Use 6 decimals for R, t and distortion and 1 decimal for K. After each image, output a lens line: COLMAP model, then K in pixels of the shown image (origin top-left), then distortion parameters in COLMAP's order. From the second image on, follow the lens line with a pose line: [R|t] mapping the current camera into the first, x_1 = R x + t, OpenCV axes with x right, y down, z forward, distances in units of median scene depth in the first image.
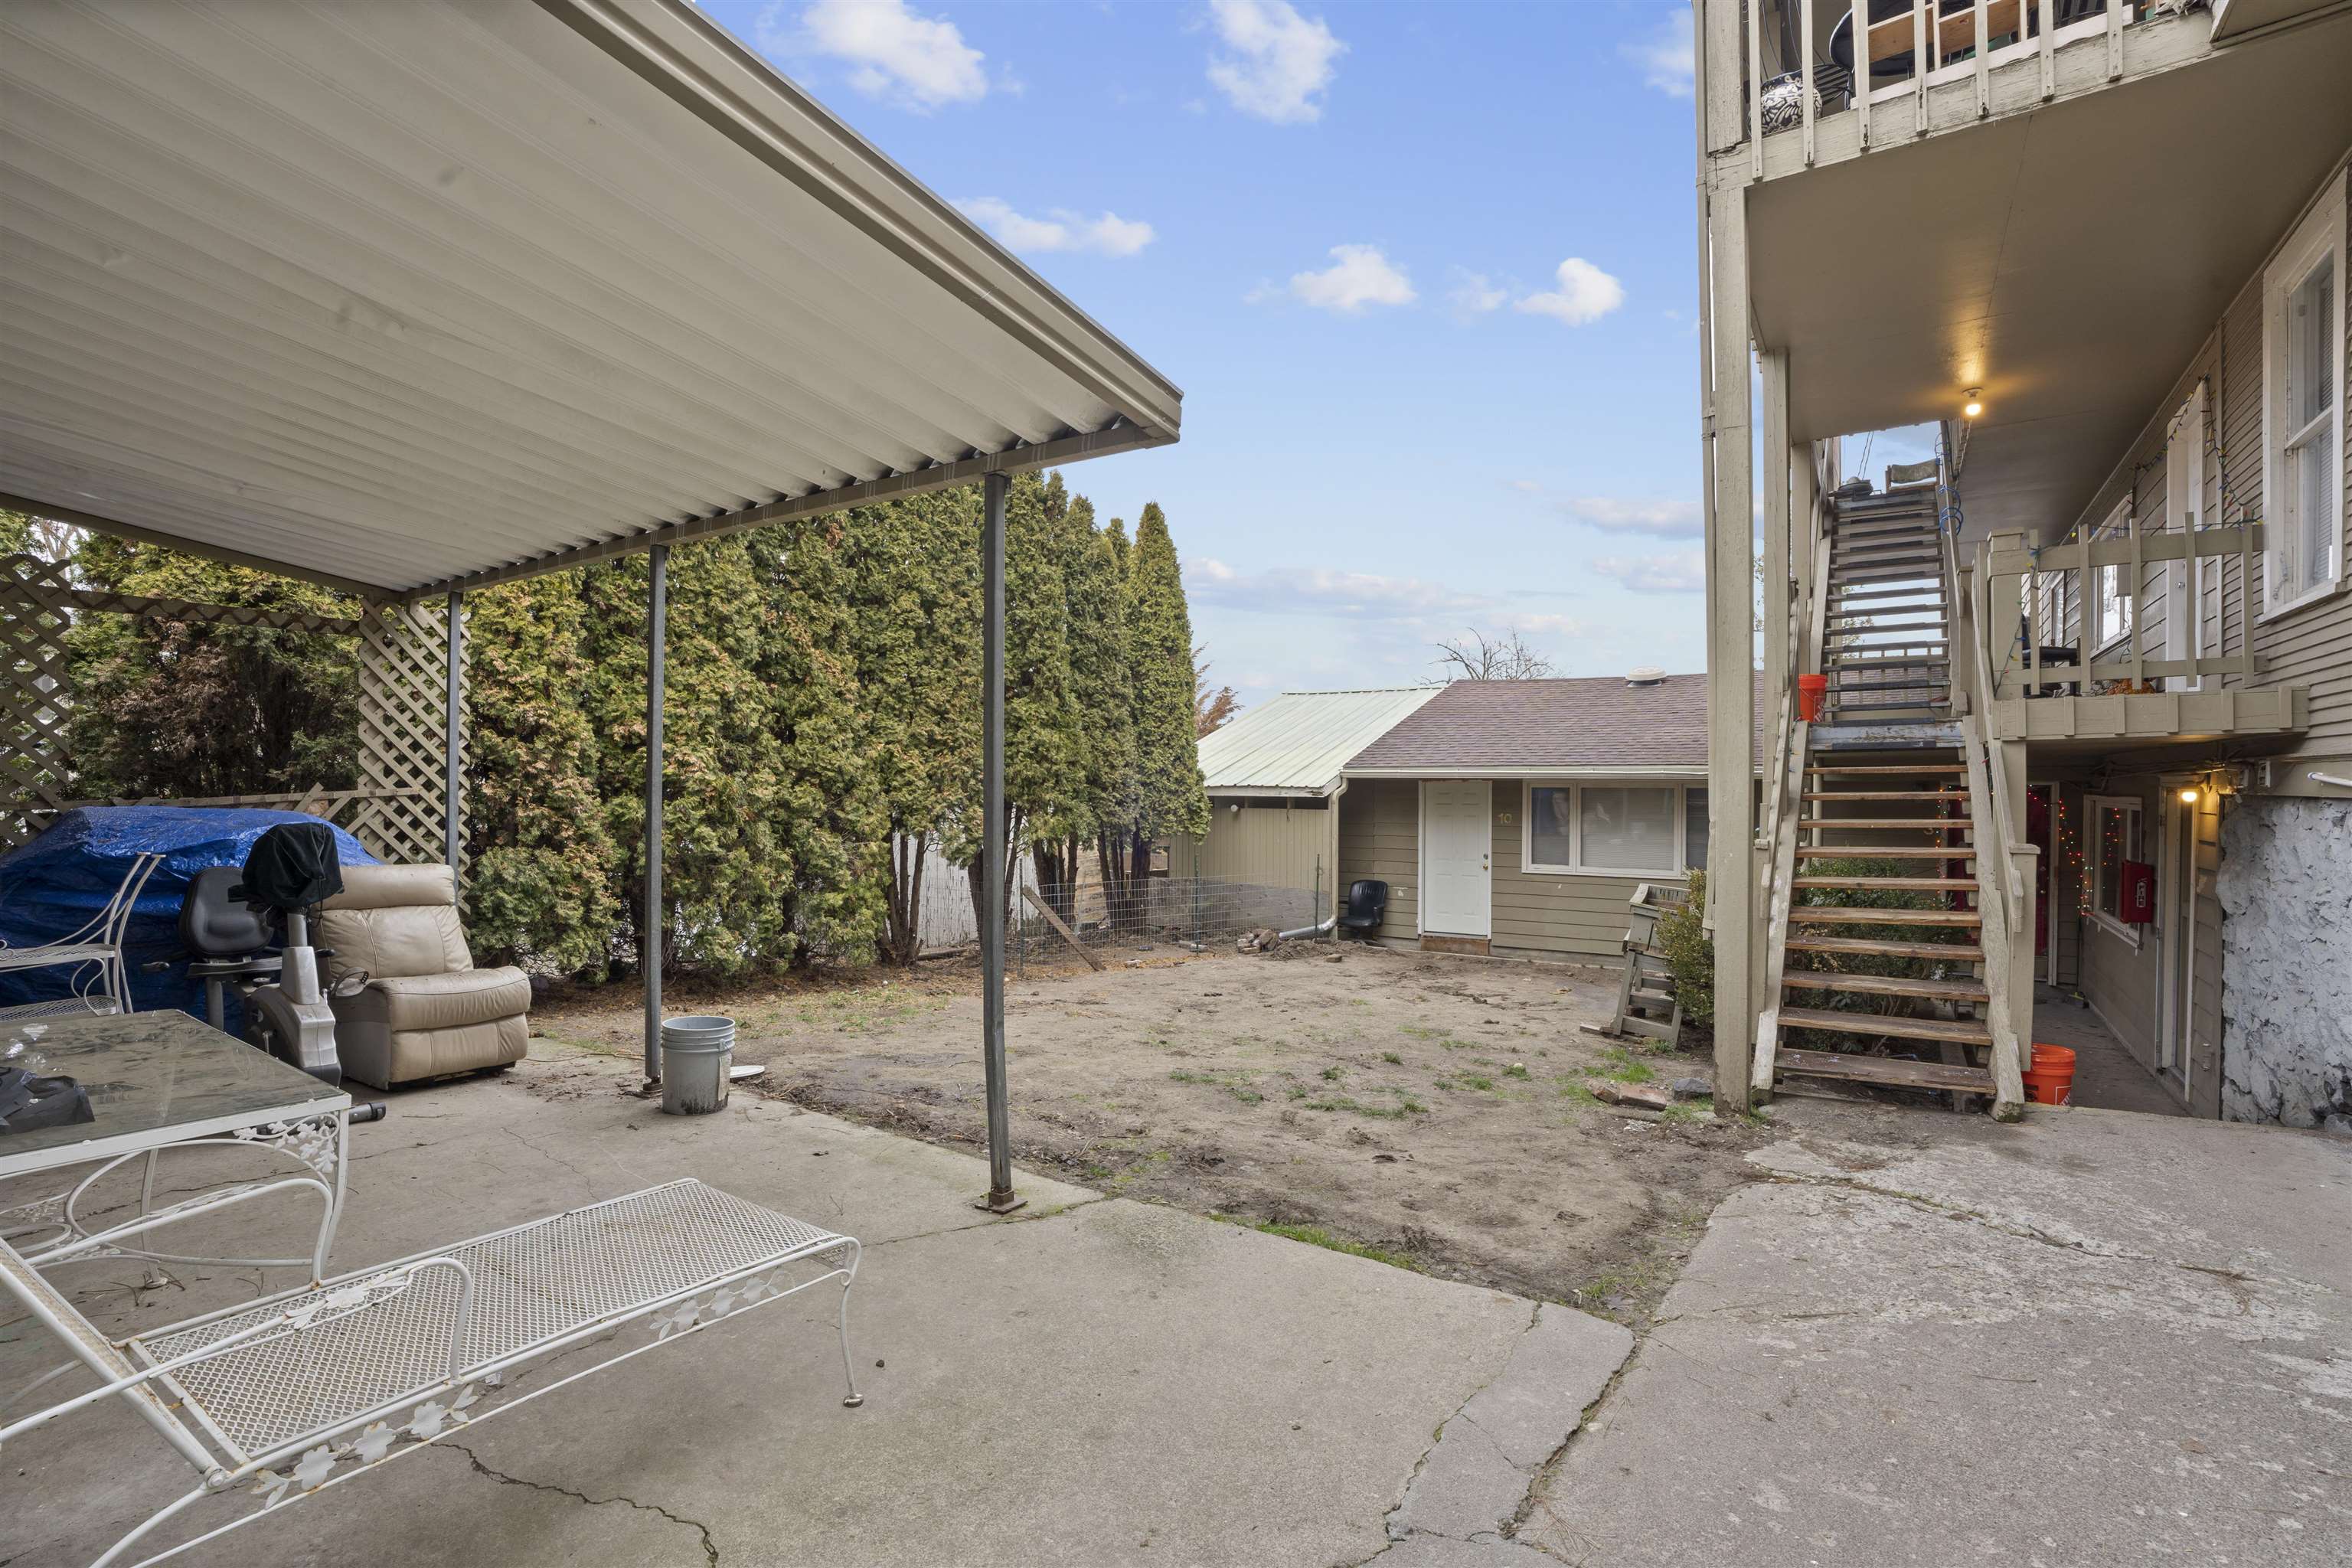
lens RADIAL K [[1111.3, 0, 1181.6], [0, 1111.3, 796.2], [0, 0, 1]] dist [-0.046603, 0.001272]
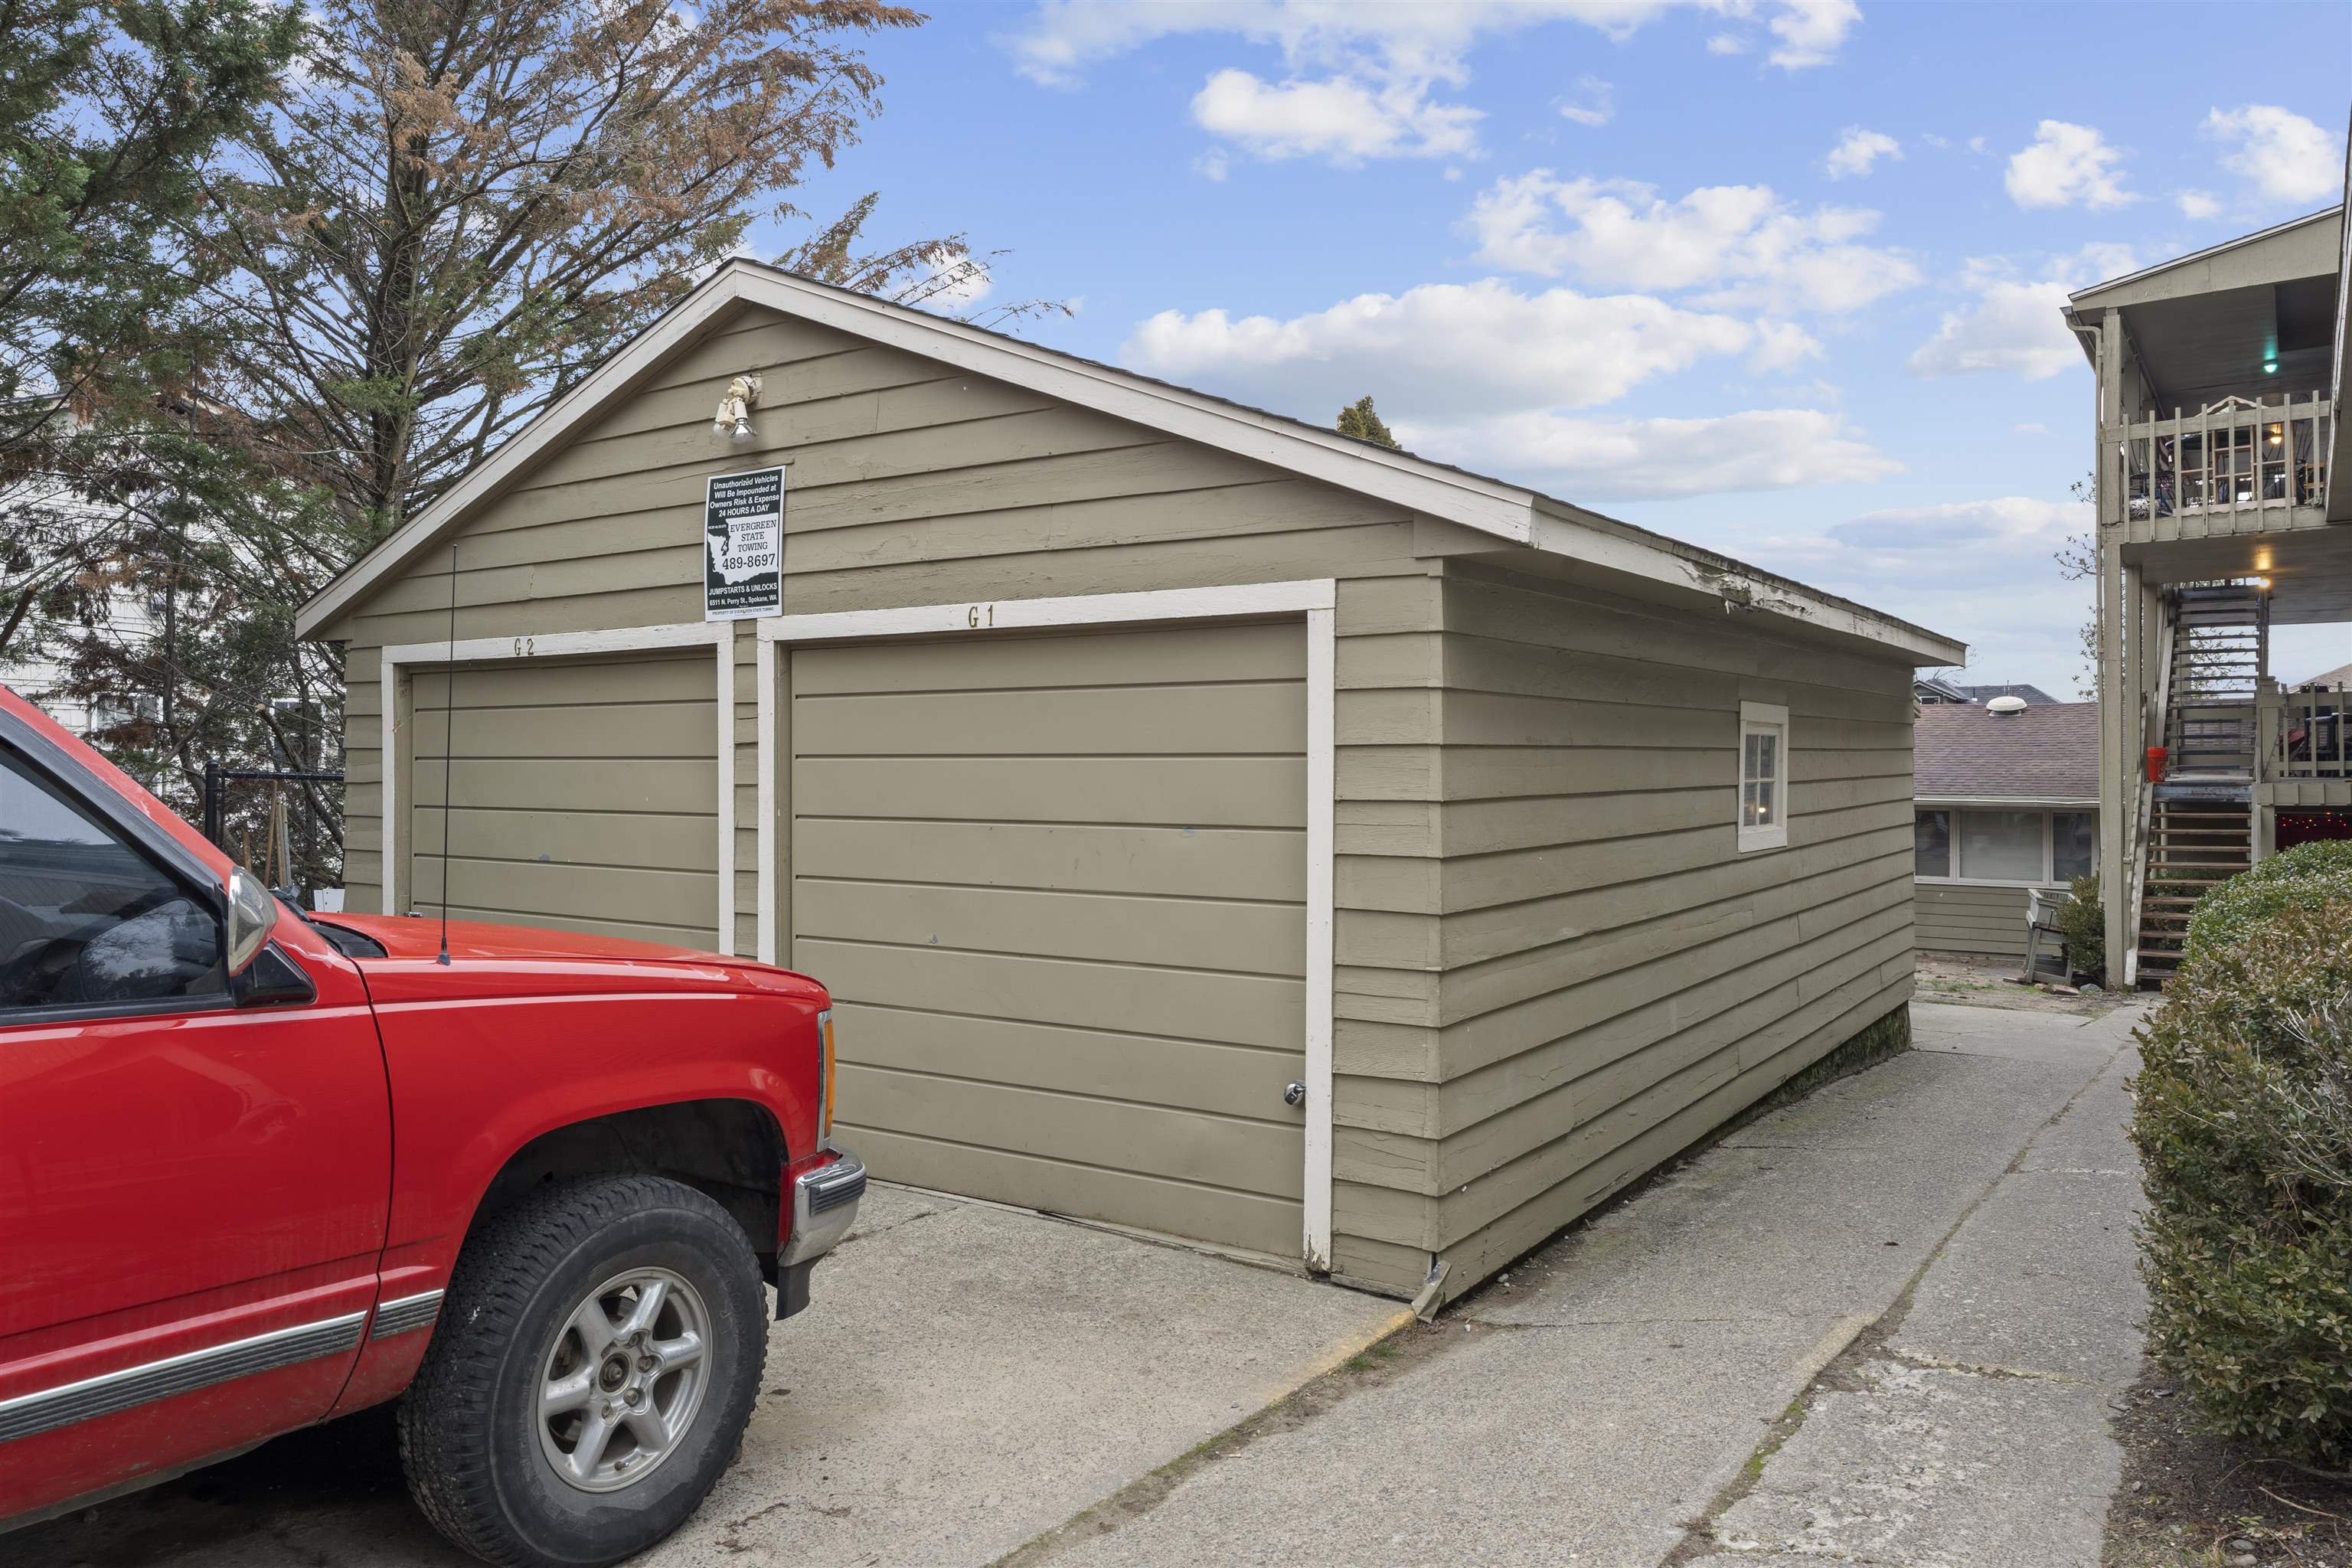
lens RADIAL K [[1664.0, 0, 1170.6], [0, 1664.0, 749.6], [0, 0, 1]] dist [0.000202, -0.000784]
pose [[0.999730, -0.000586, -0.023213, -0.858811], [0.000105, 0.999785, -0.020745, -0.071424], [0.023220, 0.020737, 0.999515, -1.558759]]
